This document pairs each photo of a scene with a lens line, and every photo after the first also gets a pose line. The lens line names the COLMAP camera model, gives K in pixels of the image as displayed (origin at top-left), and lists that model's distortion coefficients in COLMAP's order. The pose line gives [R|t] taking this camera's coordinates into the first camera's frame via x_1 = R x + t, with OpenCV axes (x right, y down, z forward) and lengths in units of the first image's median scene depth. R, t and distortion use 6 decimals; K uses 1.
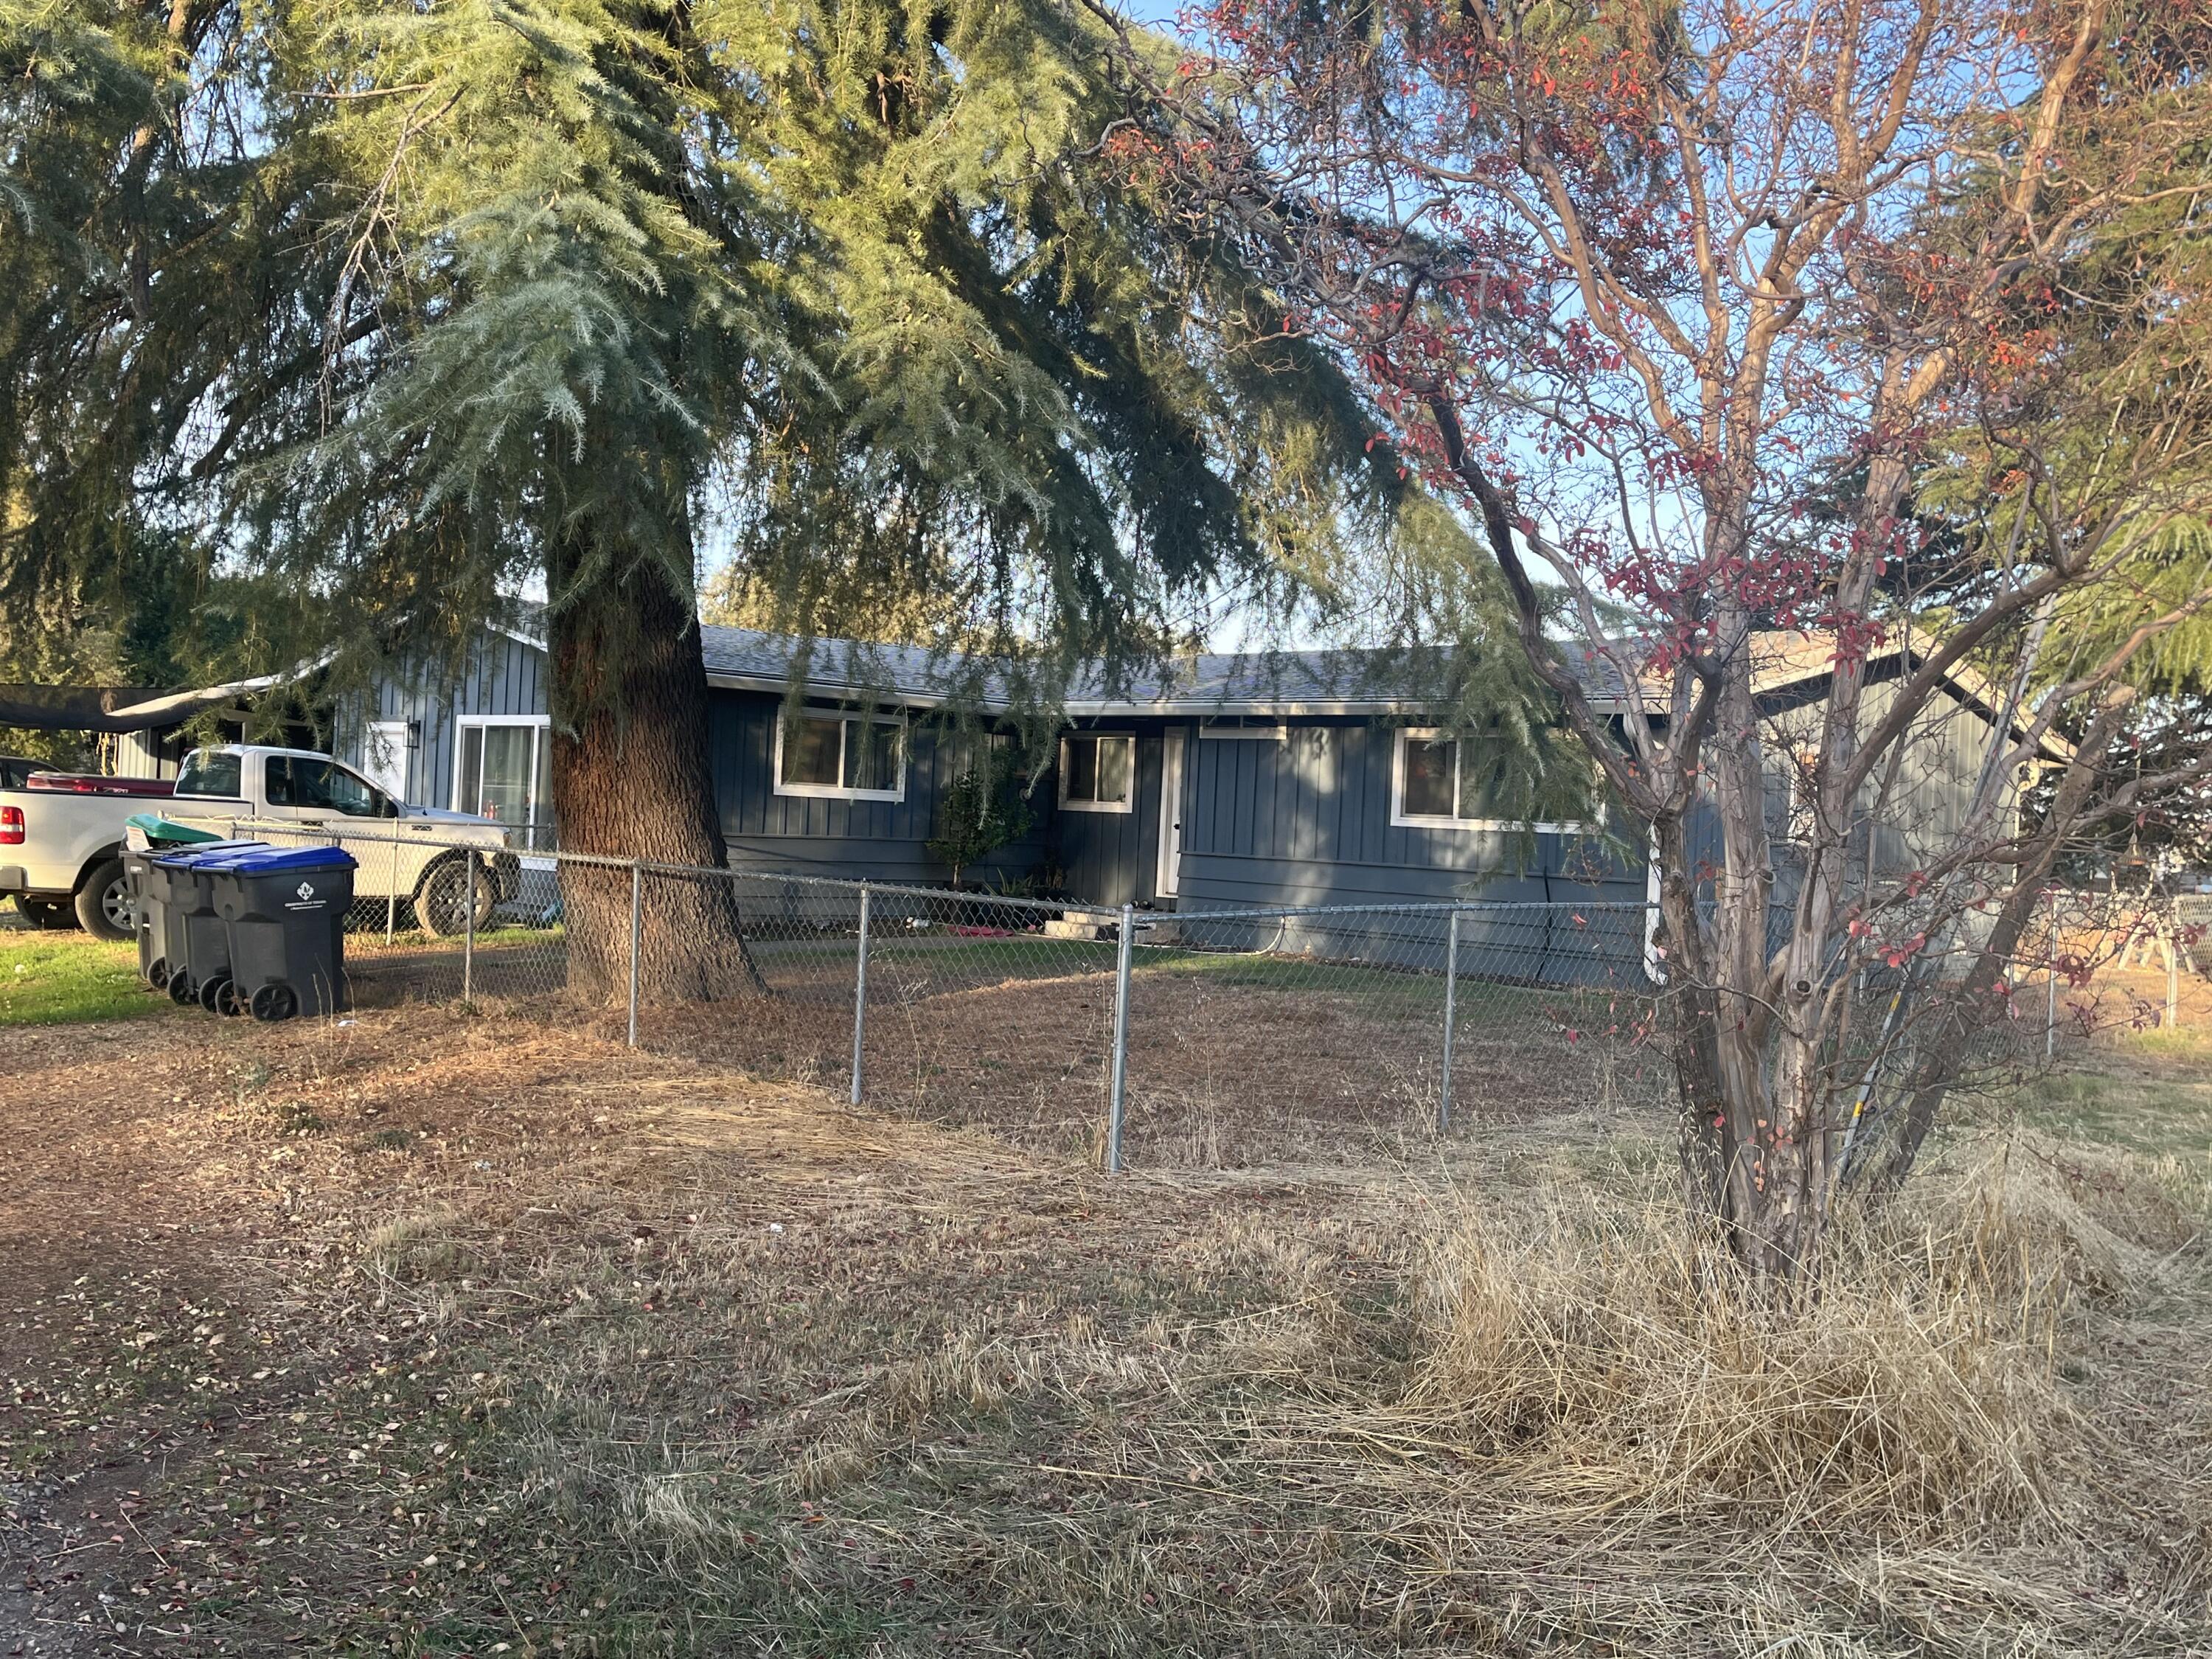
lens RADIAL K [[1977.3, 0, 1107.0], [0, 1977.3, 830.9], [0, 0, 1]] dist [-0.010741, -0.002643]
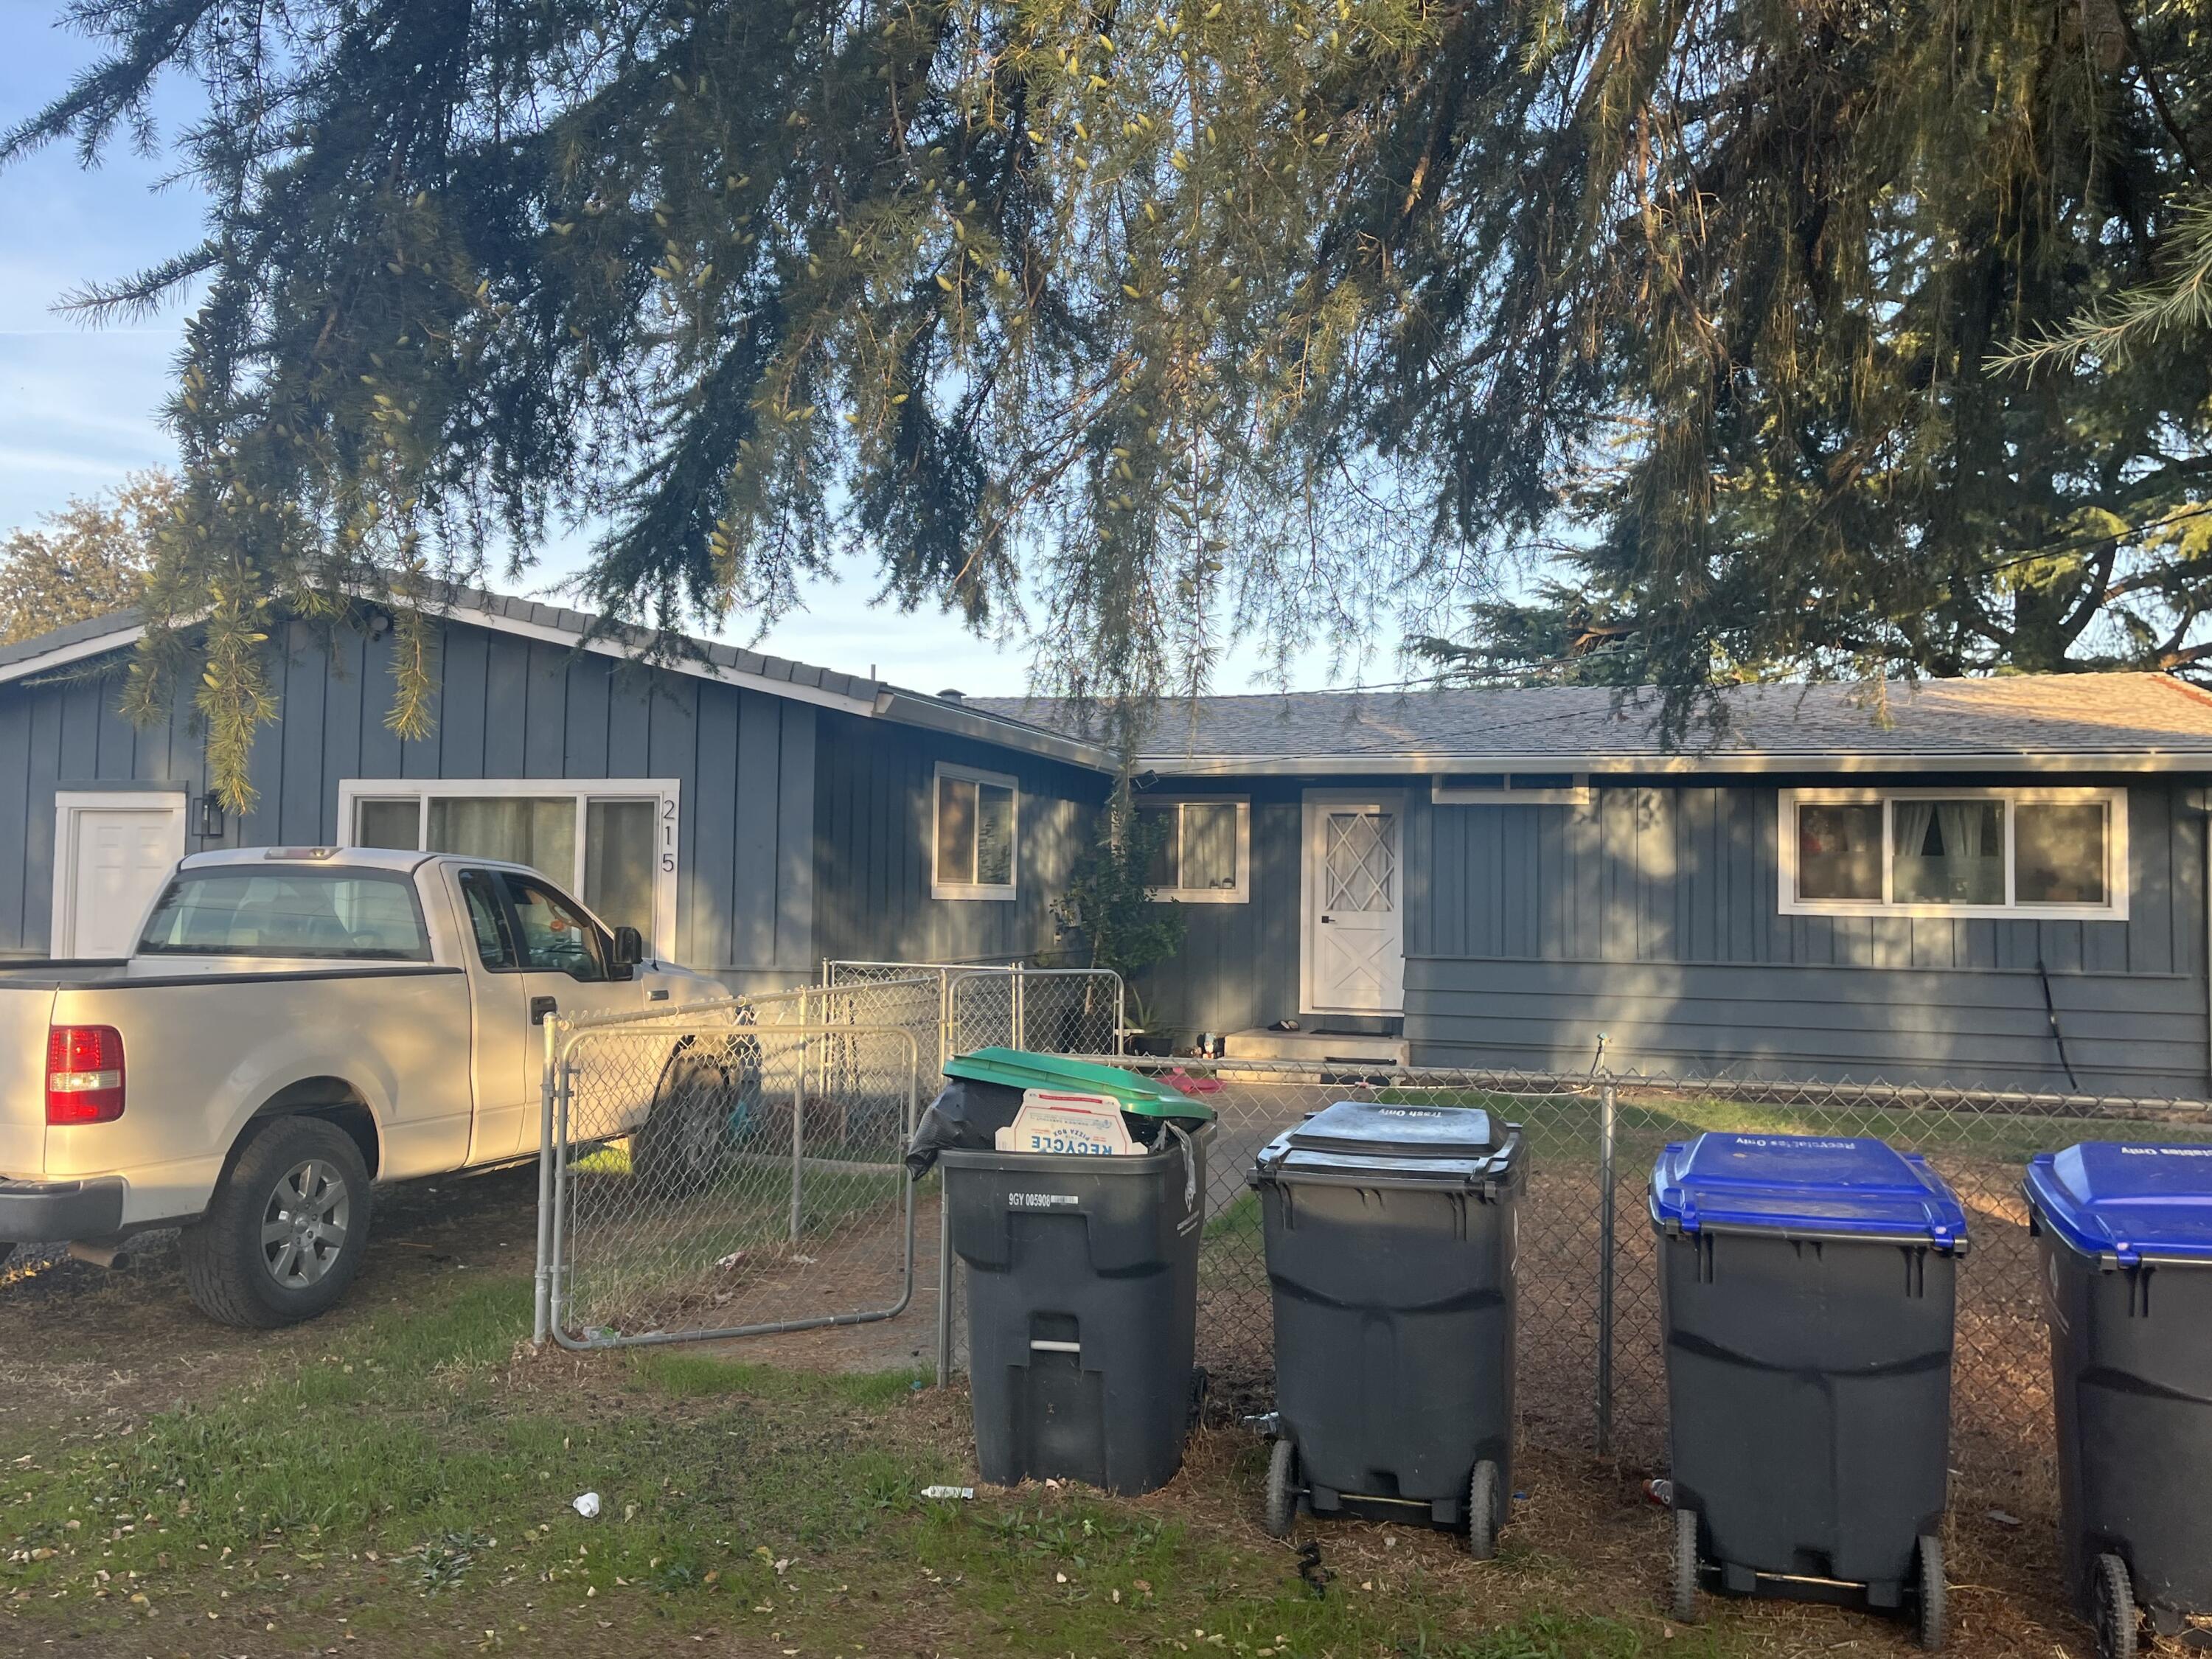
lens RADIAL K [[1898.2, 0, 1106.6], [0, 1898.2, 823.8], [0, 0, 1]] dist [-0.005701, -0.001591]
pose [[0.898891, -0.016884, 0.437846, -0.402614], [0.029192, 0.999345, -0.021394, -0.028917], [-0.437198, 0.032013, 0.898795, 0.425880]]
